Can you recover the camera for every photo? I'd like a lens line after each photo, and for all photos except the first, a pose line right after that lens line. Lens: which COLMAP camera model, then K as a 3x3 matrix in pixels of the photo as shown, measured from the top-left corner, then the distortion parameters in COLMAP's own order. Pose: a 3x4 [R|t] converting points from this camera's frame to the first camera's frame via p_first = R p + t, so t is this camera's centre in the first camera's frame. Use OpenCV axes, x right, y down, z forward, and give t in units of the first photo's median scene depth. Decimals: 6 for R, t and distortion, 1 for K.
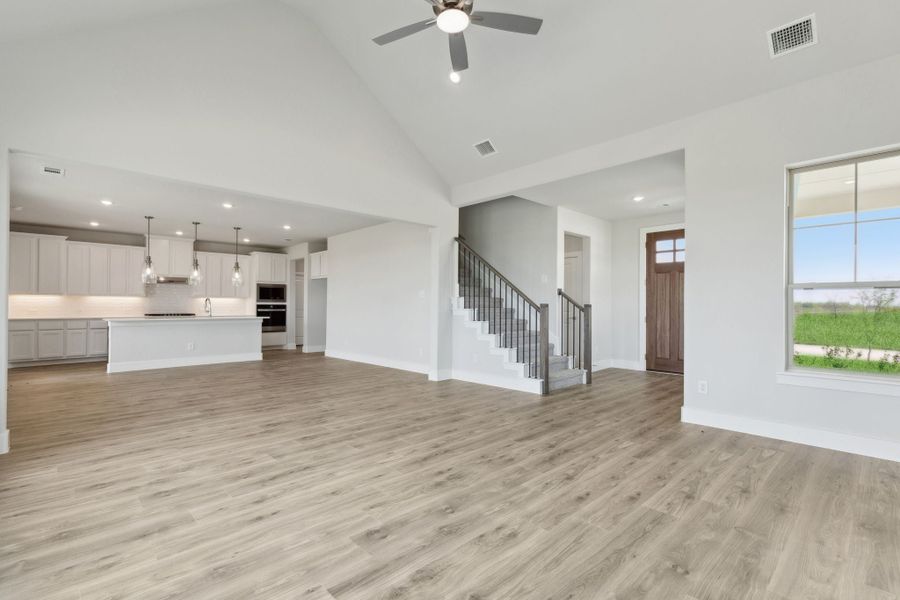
lens RADIAL K [[419.9, 0, 451.1], [0, 419.9, 300.8], [0, 0, 1]] dist [-0.002297, 0.000653]
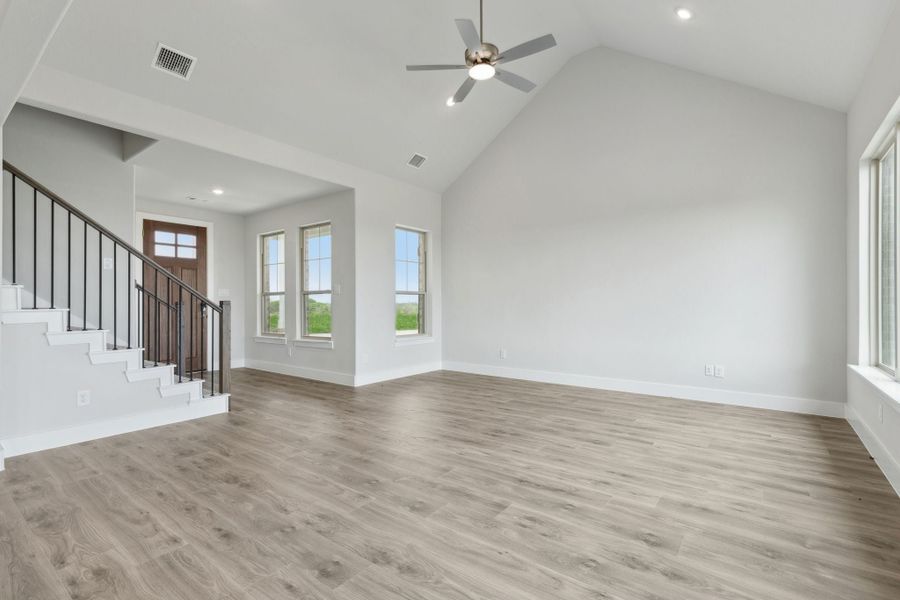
lens RADIAL K [[419.9, 0, 450.0], [0, 419.9, 298.9], [0, 0, 1]] dist [-0.002297, 0.000653]
pose [[-0.152437, -0.006517, 0.988292, -0.477792], [-0.006116, 0.999965, 0.005651, -0.008408], [-0.988294, -0.005183, -0.152472, 0.523682]]
